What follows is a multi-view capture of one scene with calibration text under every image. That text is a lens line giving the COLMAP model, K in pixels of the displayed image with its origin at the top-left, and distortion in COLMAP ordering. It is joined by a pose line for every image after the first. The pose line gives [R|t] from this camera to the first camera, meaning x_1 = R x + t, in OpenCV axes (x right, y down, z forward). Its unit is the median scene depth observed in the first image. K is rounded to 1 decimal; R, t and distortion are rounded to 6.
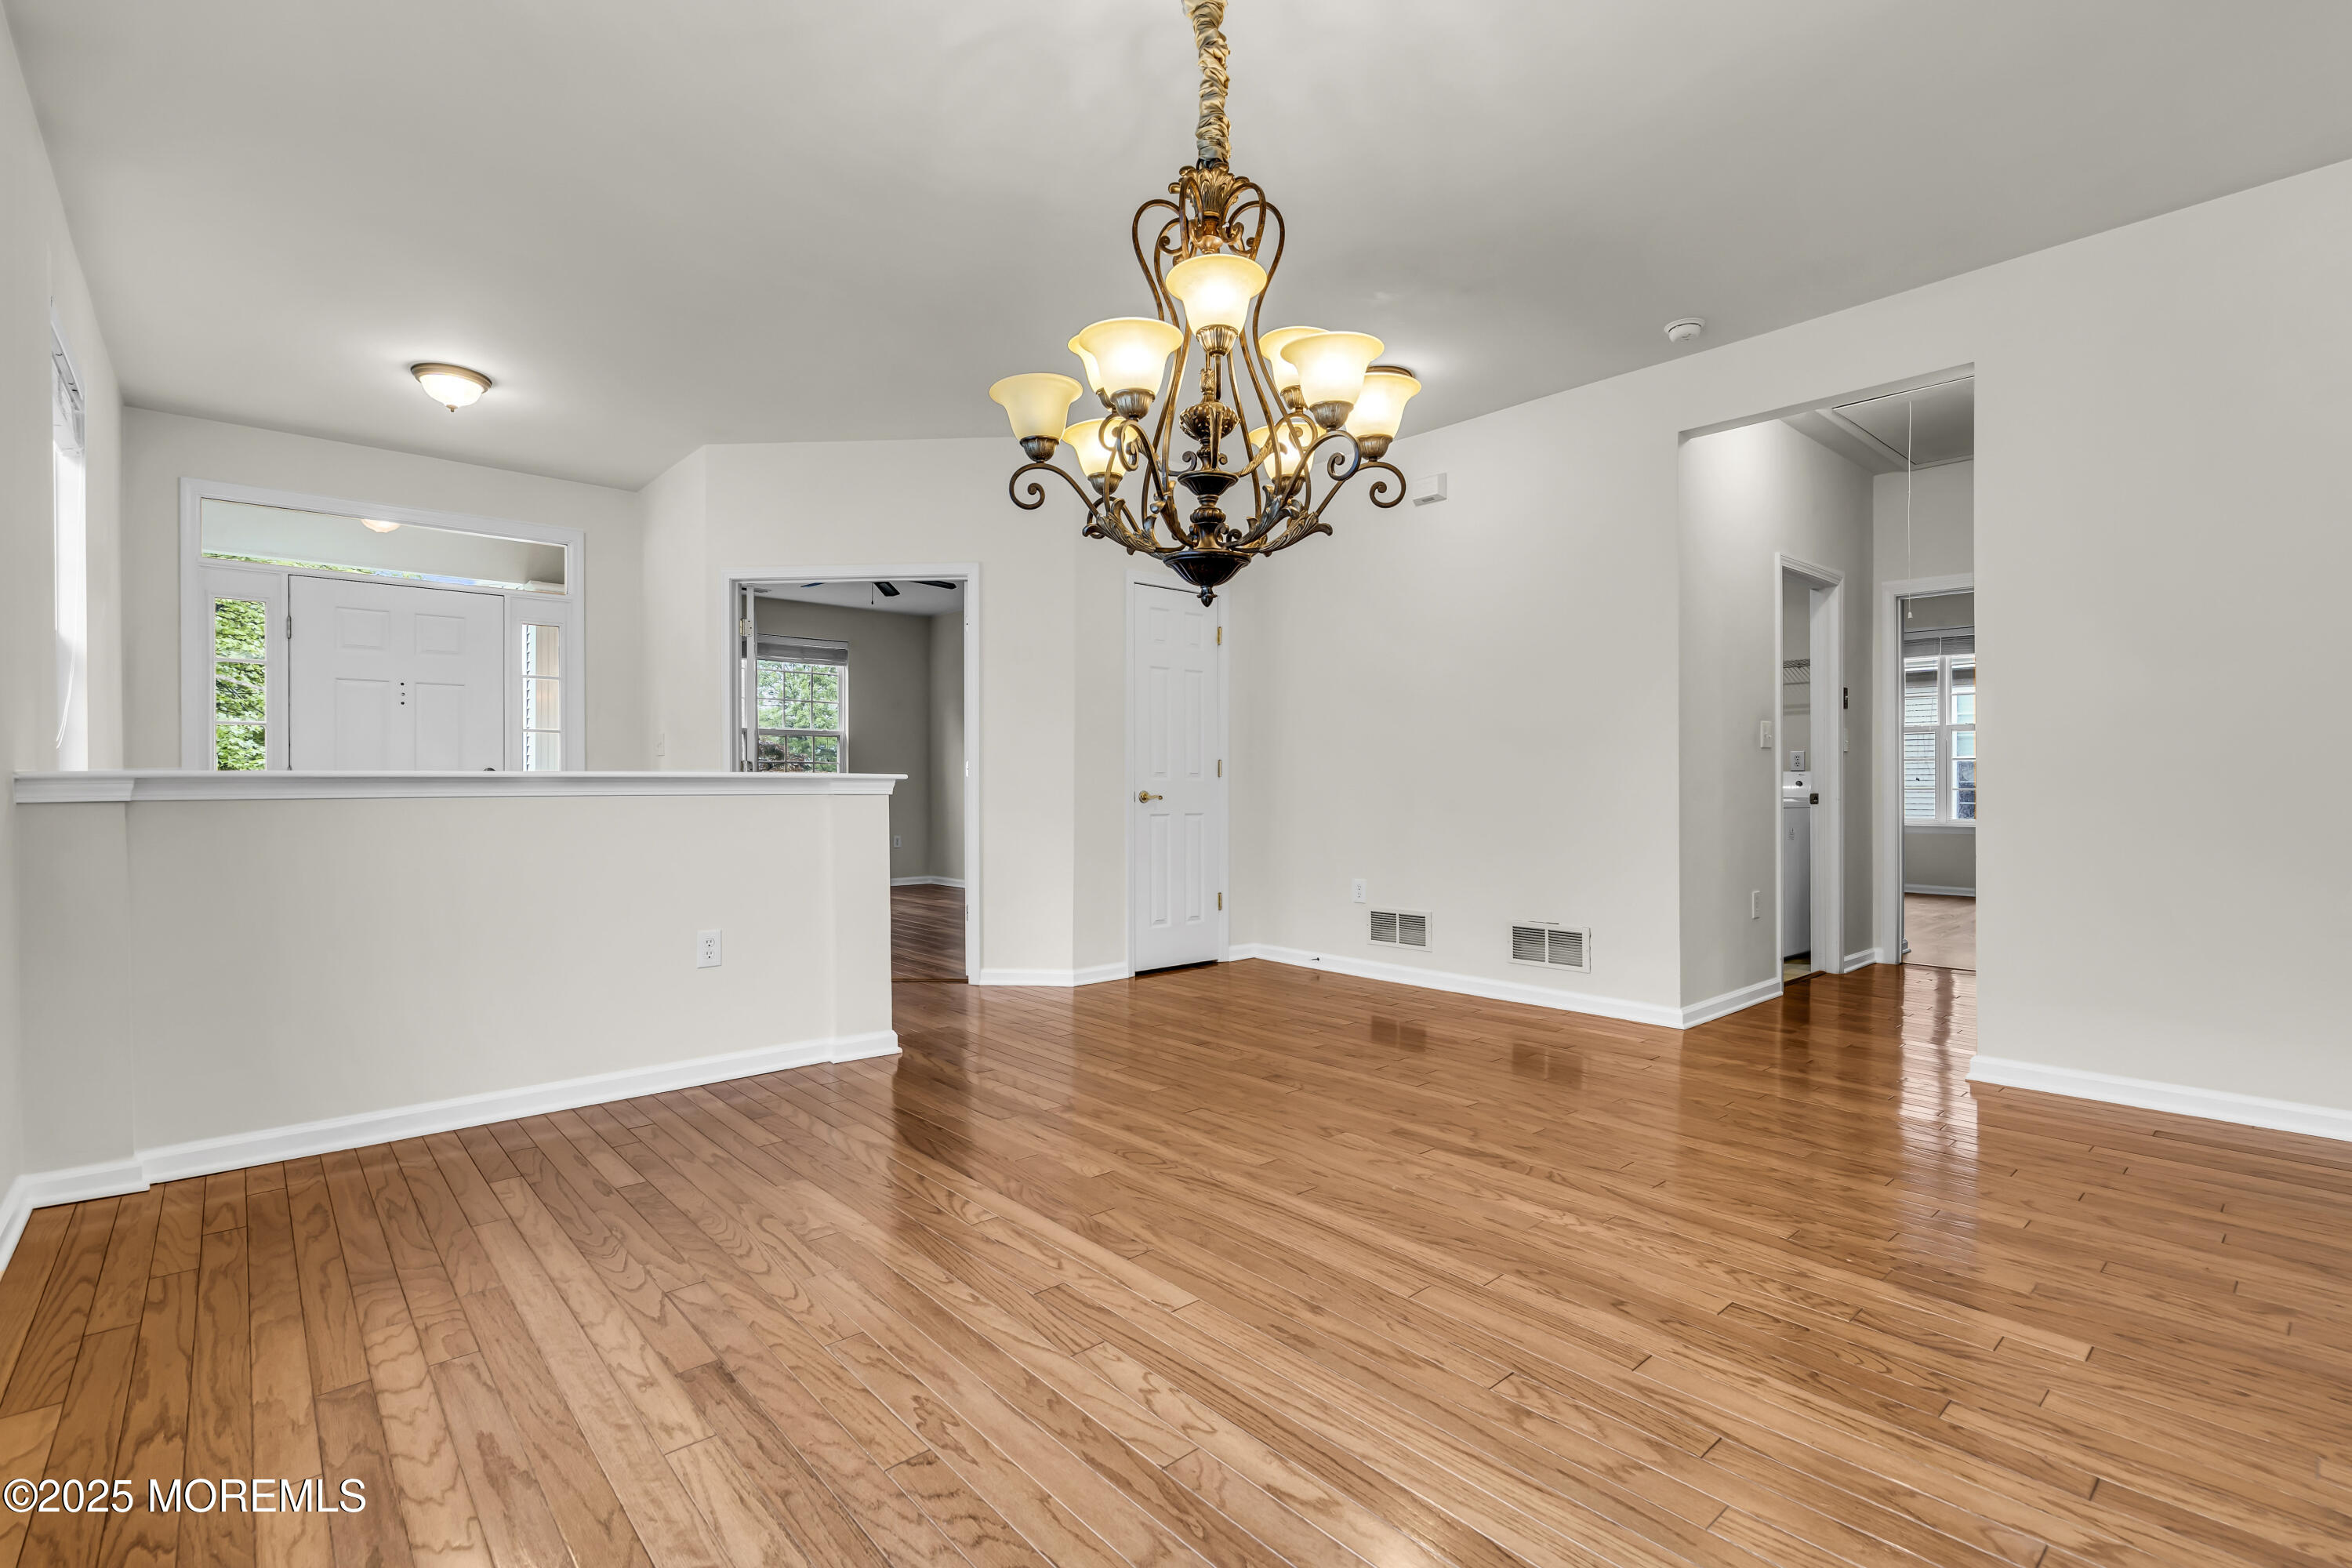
lens RADIAL K [[1068.1, 0, 1173.7], [0, 1068.1, 787.6], [0, 0, 1]] dist [-0.000689, 0.001312]
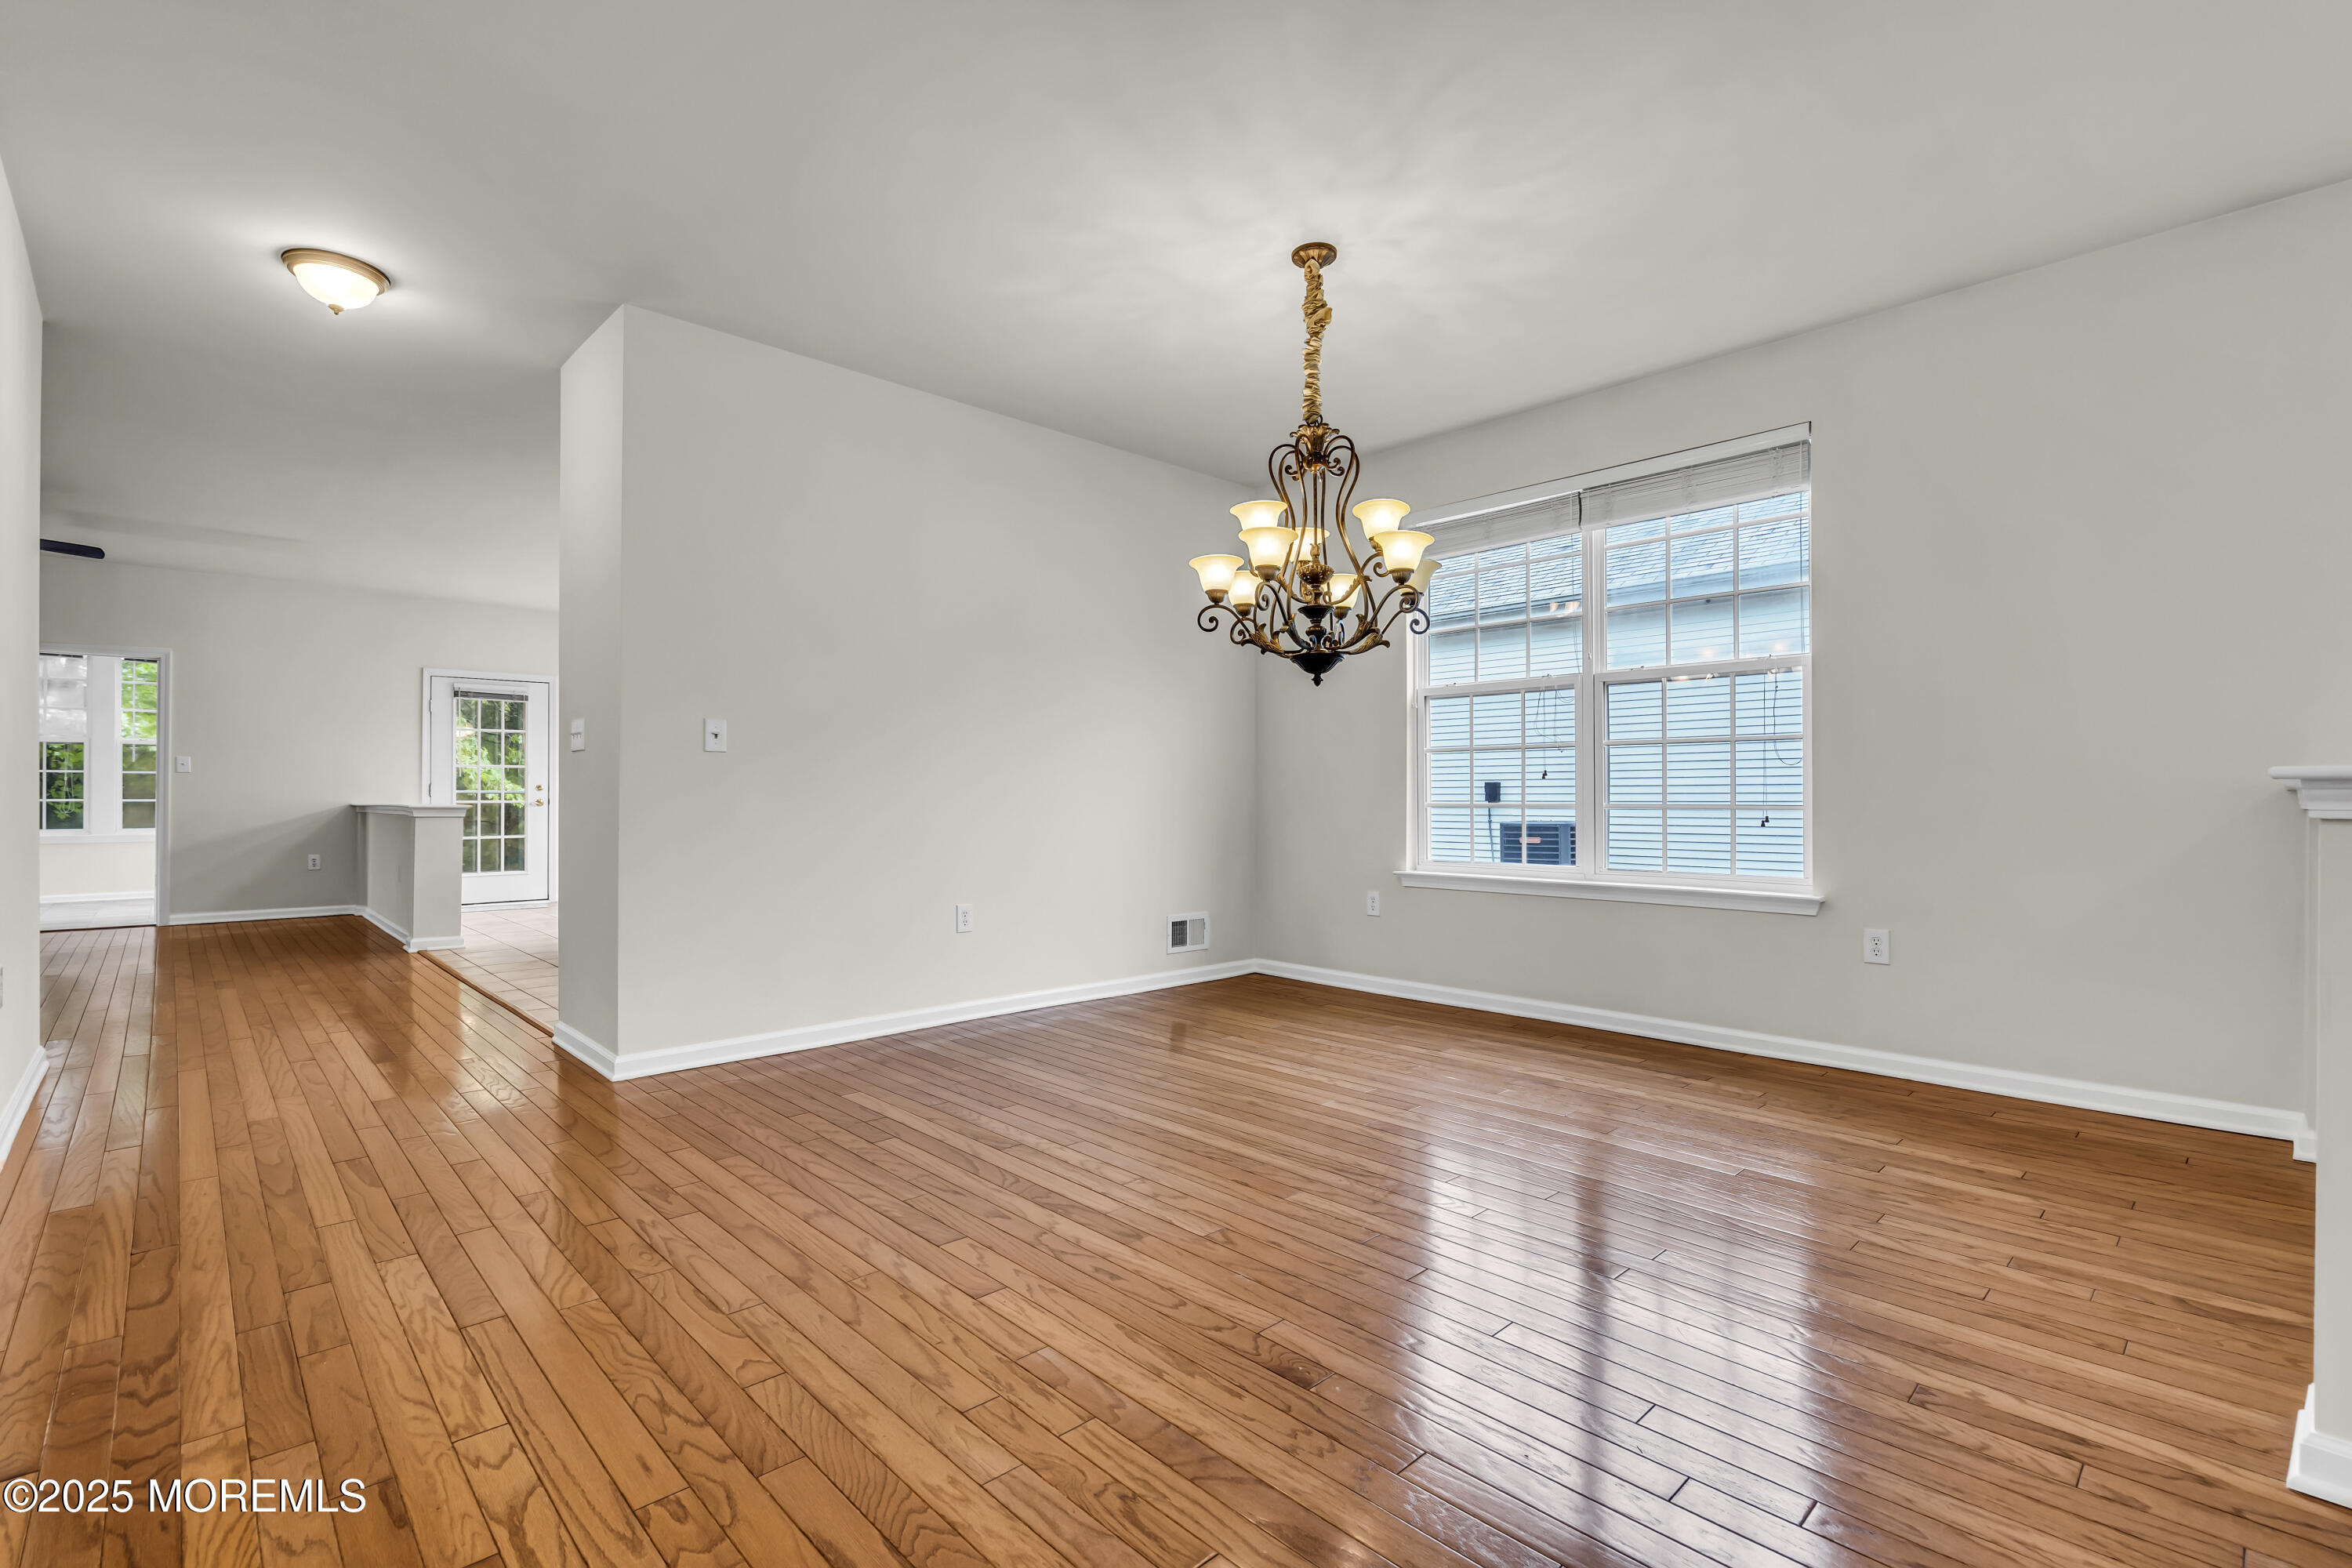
lens RADIAL K [[1068.1, 0, 1173.7], [0, 1068.1, 787.6], [0, 0, 1]] dist [-0.000689, 0.001312]
pose [[-0.999451, -0.001481, -0.033085, 0.255656], [-0.001278, 0.999980, -0.006161, -0.003236], [0.033094, -0.006115, -0.999434, 2.193664]]
